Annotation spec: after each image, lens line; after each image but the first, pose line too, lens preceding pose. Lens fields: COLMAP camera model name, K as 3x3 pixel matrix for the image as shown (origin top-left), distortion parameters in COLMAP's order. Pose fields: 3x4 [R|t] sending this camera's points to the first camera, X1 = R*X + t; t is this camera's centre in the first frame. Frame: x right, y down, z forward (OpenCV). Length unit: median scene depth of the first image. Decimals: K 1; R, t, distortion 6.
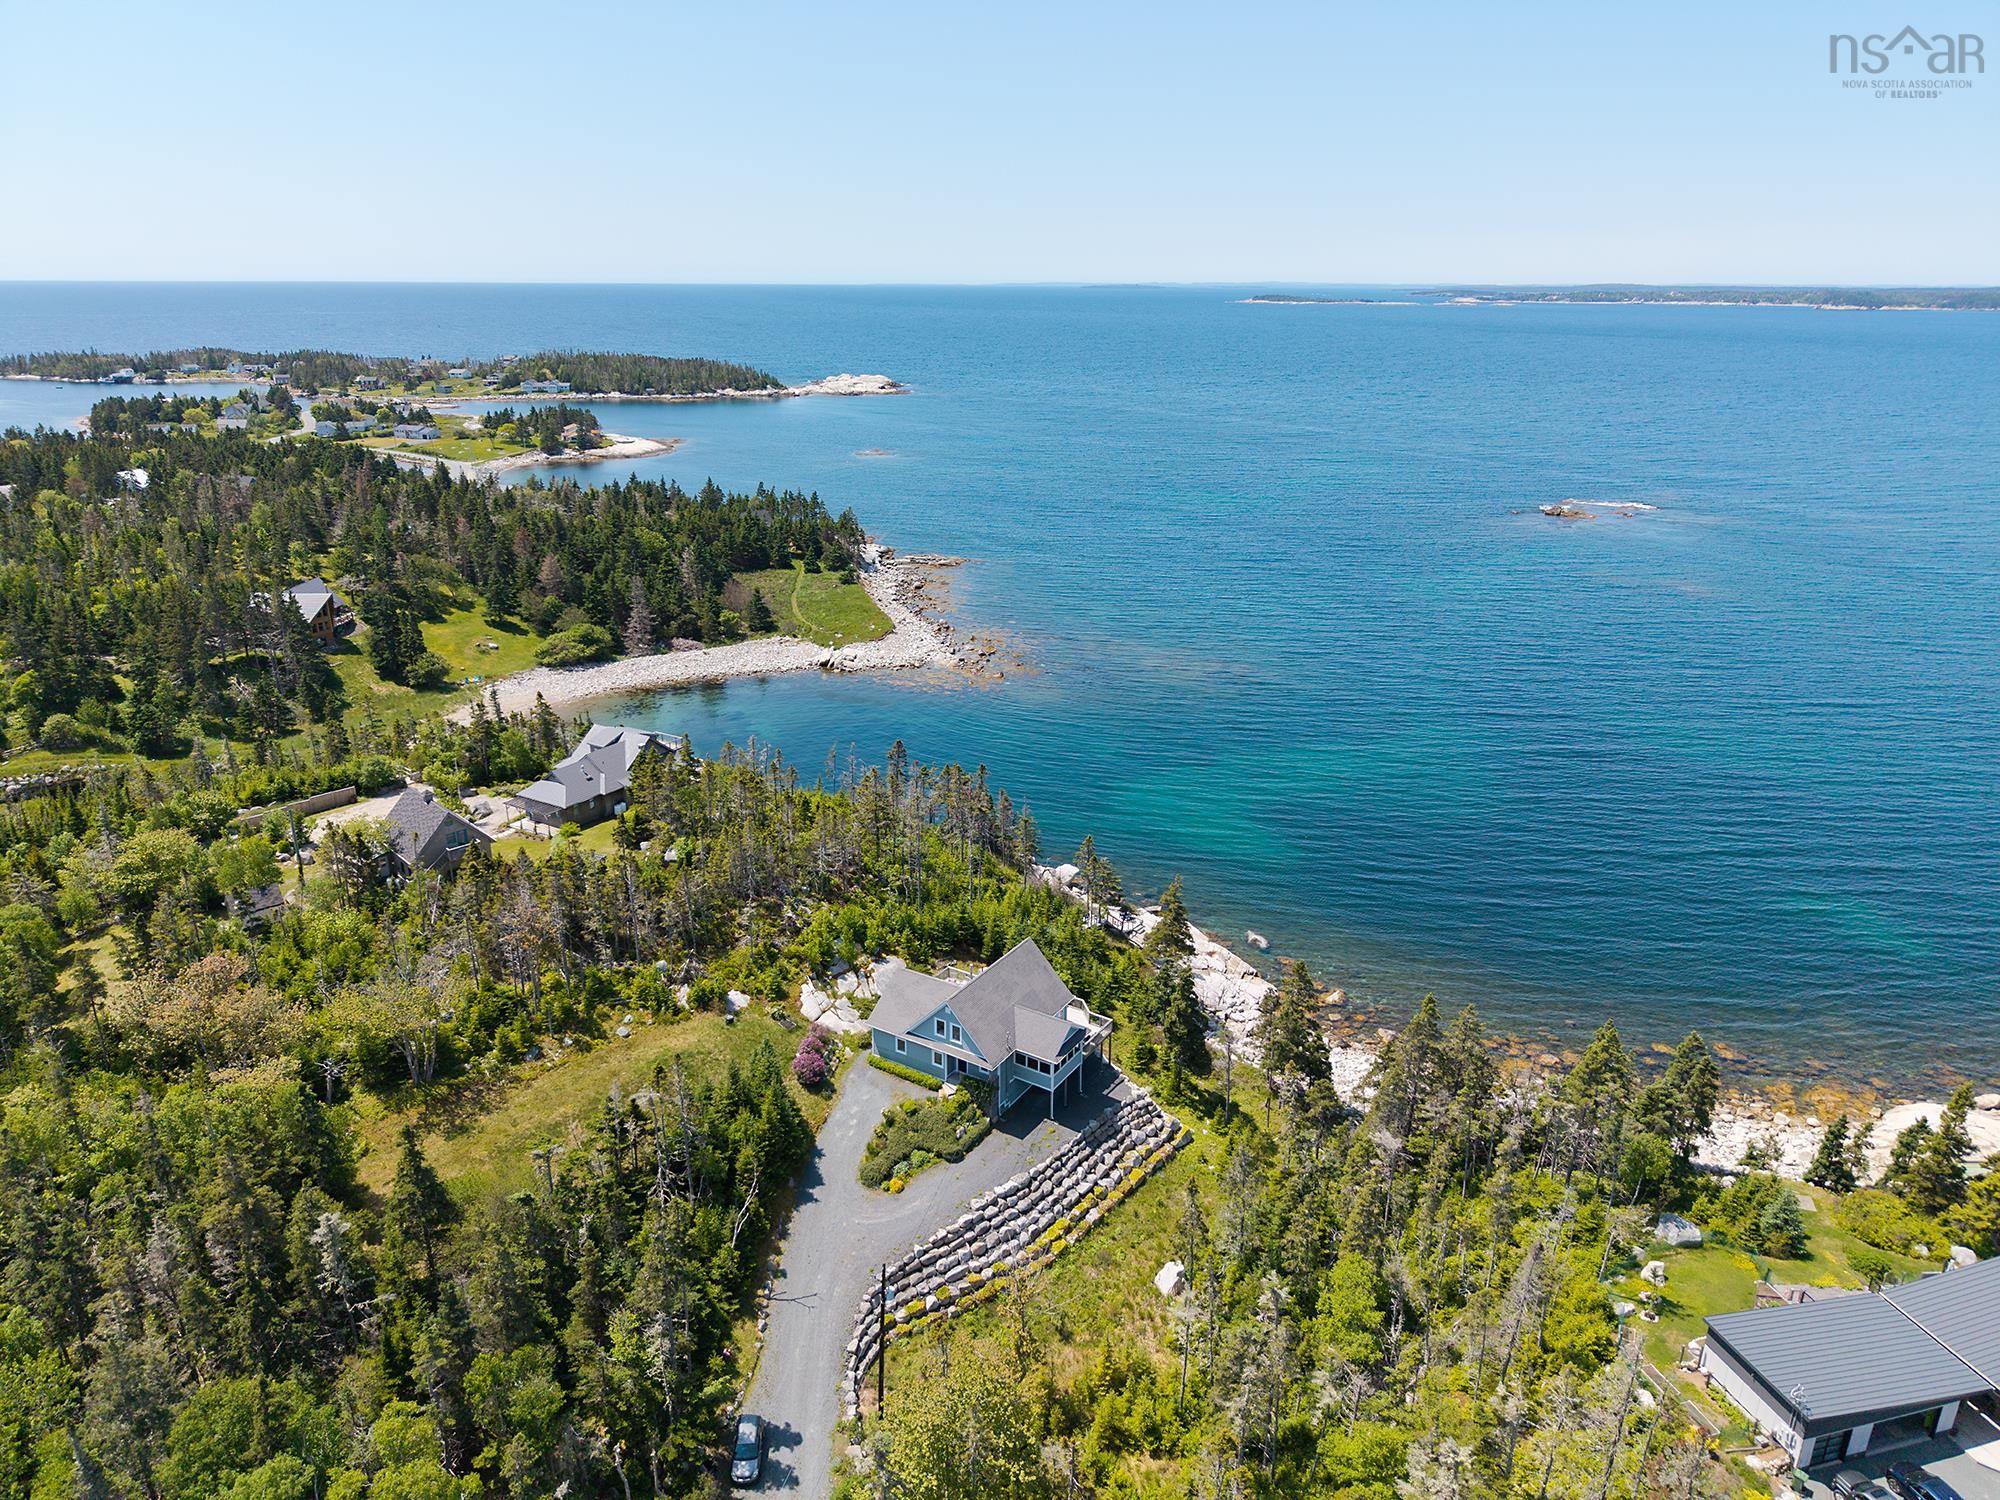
lens RADIAL K [[1331.9, 0, 1000.0], [0, 1331.9, 750.0], [0, 0, 1]] dist [0.032020, -0.030911]
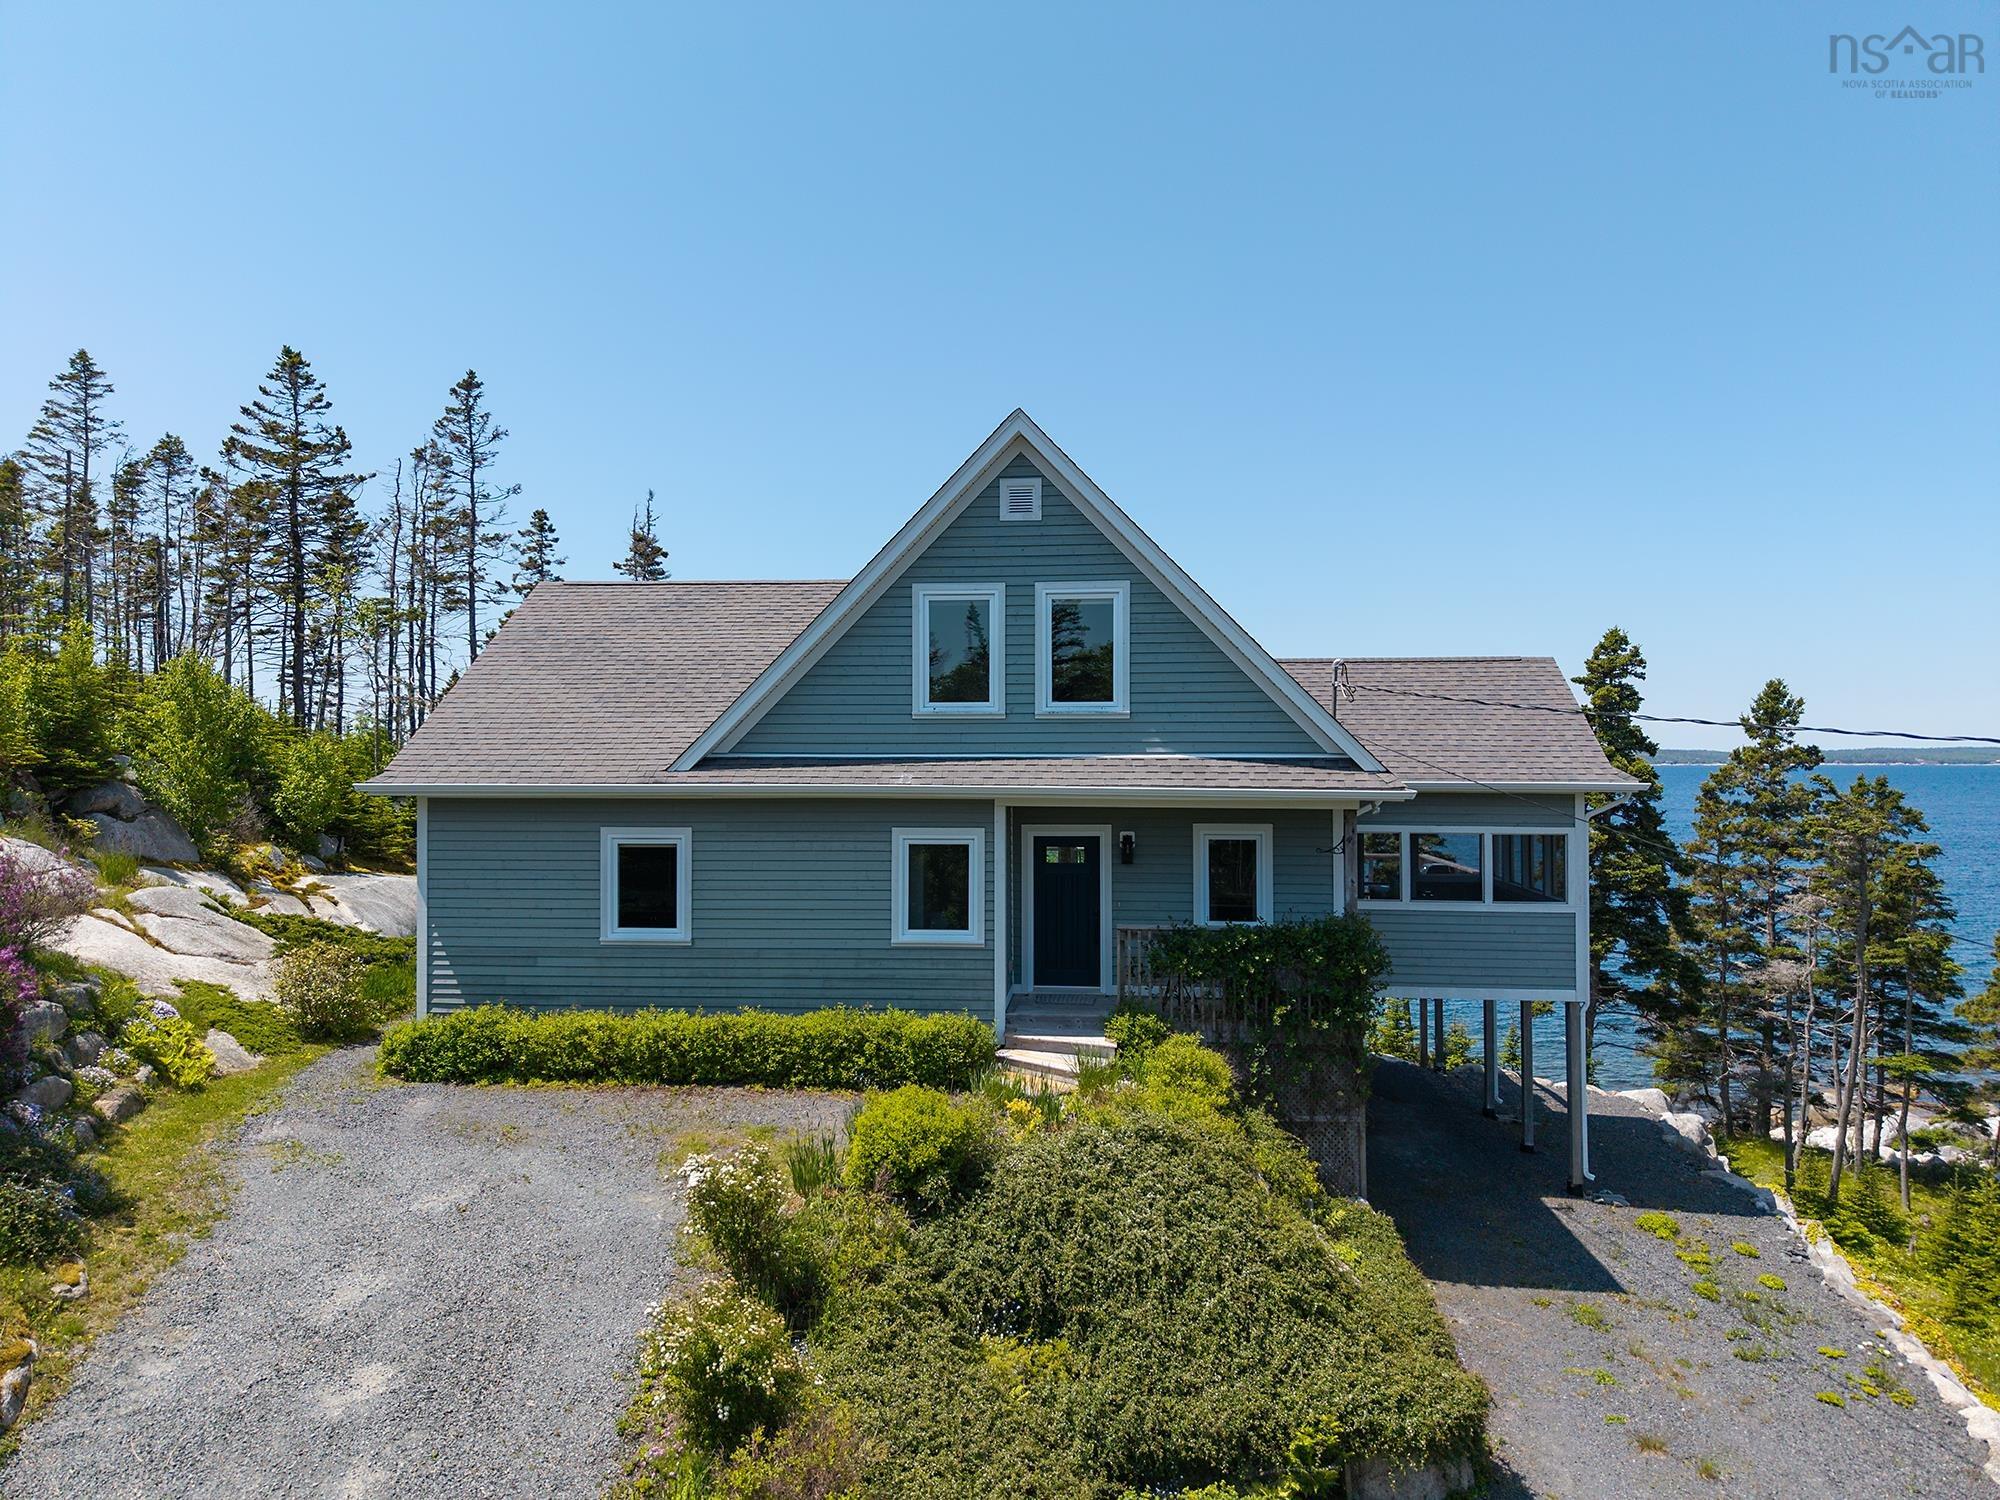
lens RADIAL K [[1331.9, 0, 1000.0], [0, 1331.9, 750.0], [0, 0, 1]] dist [0.032020, -0.030911]
pose [[0.891825, 0.001421, 0.452377, -0.111176], [0.152825, 0.940258, -0.304236, 0.269485], [-0.425784, 0.340460, 0.838329, 0.880863]]
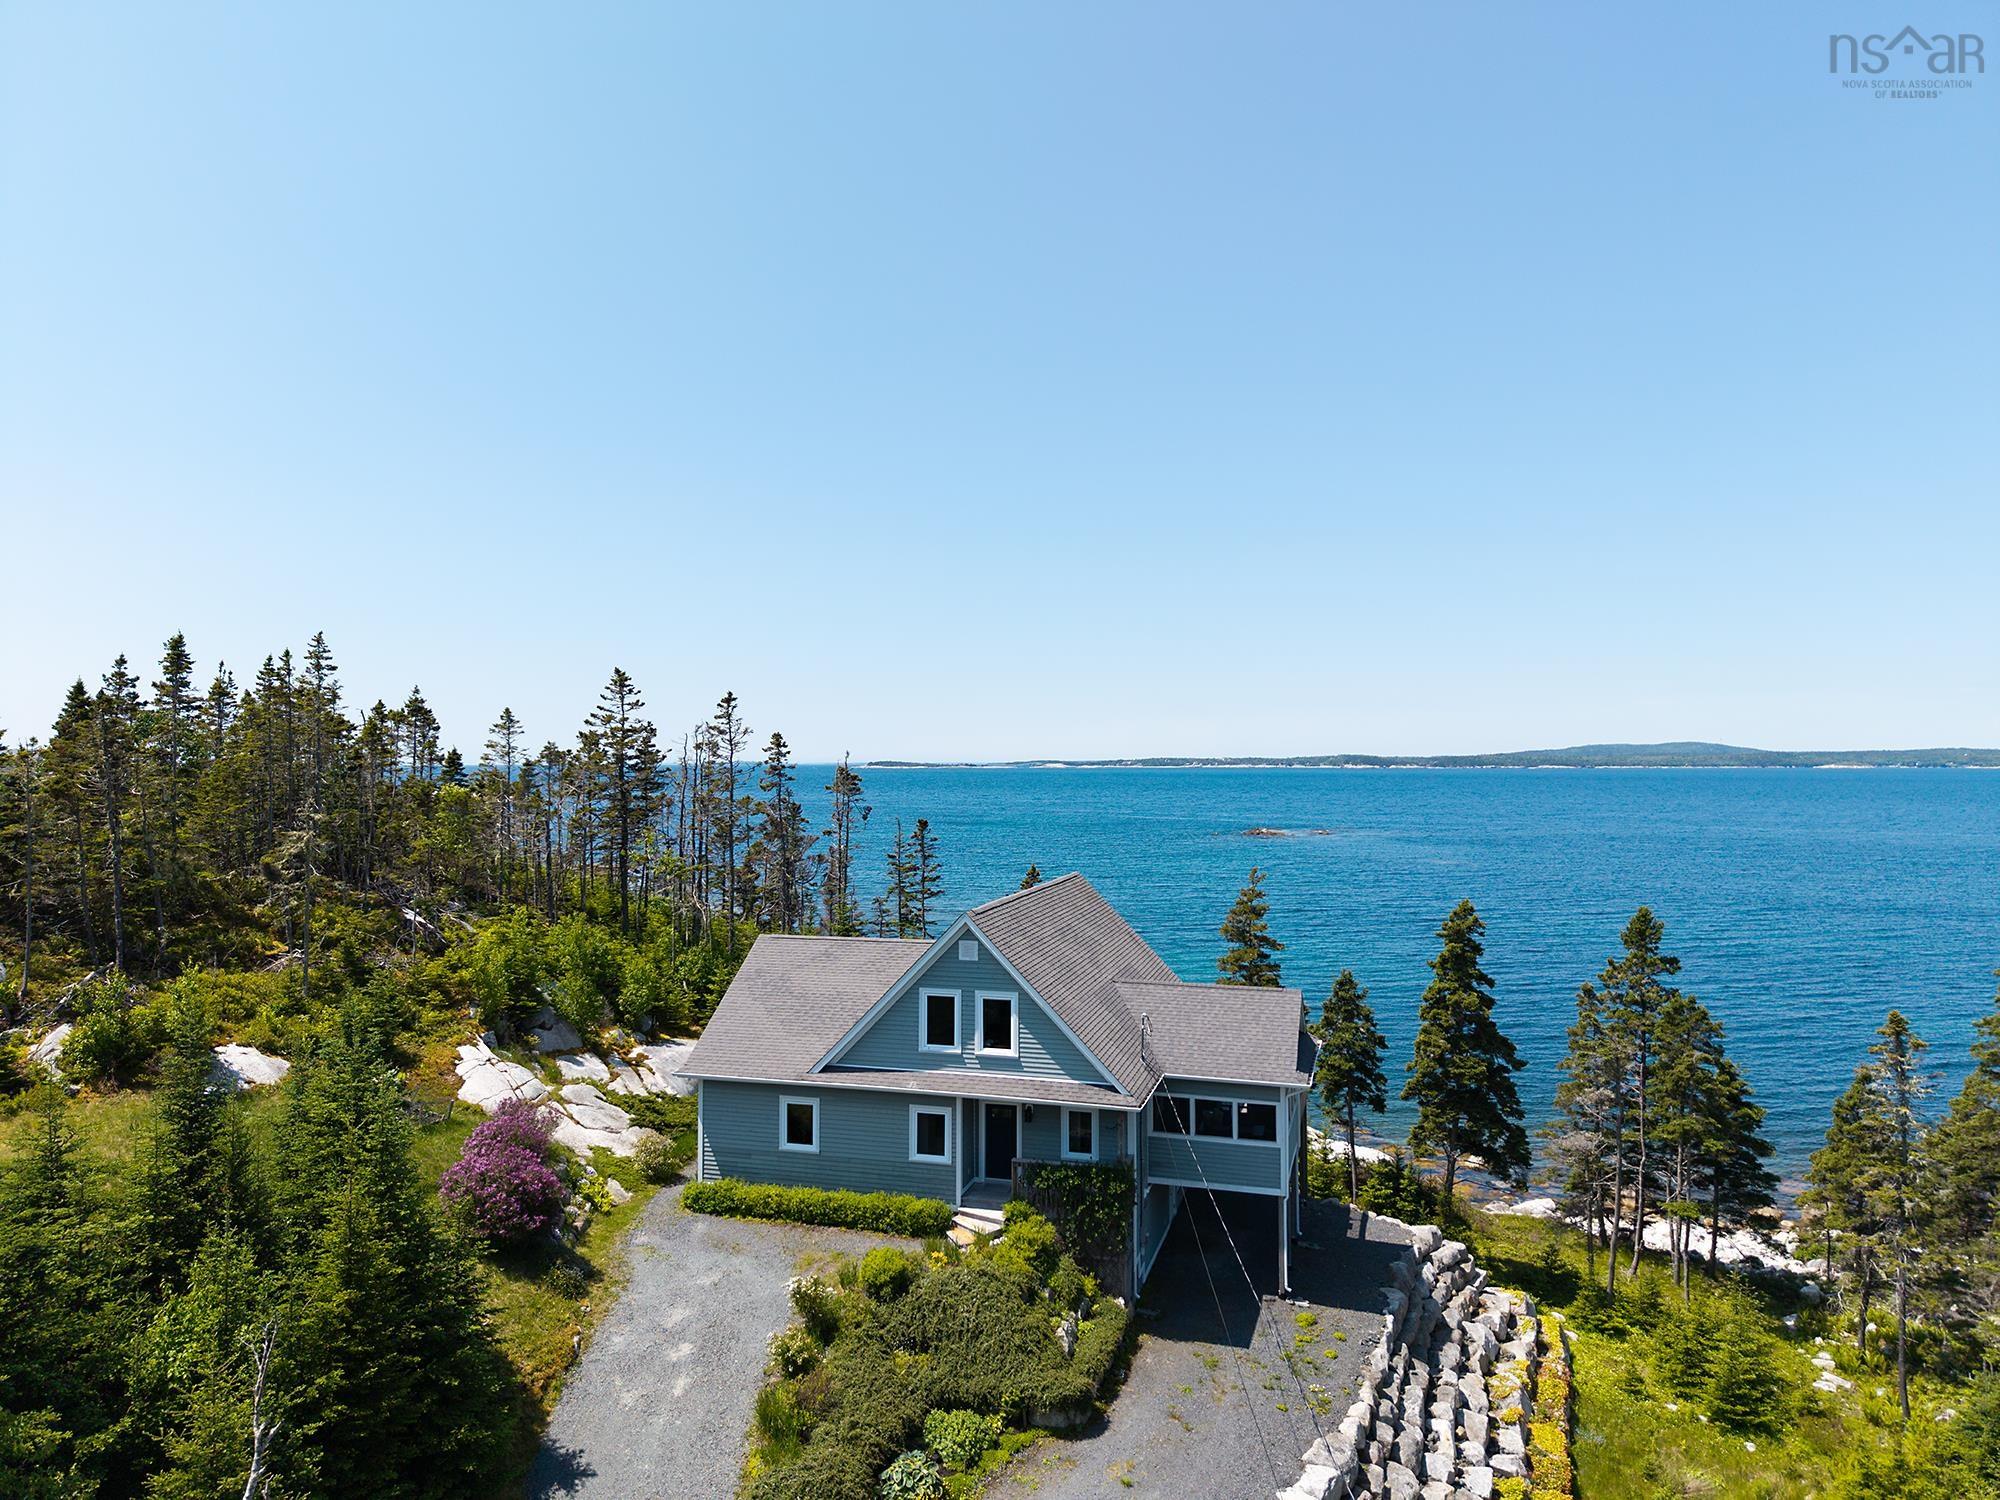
lens RADIAL K [[1331.9, 0, 1000.0], [0, 1331.9, 750.0], [0, 0, 1]] dist [0.032020, -0.030911]
pose [[0.959641, 0.000946, 0.281226, -0.123199], [0.095176, 0.939893, -0.327936, 0.256589], [-0.264633, 0.341467, 0.901870, 0.687457]]
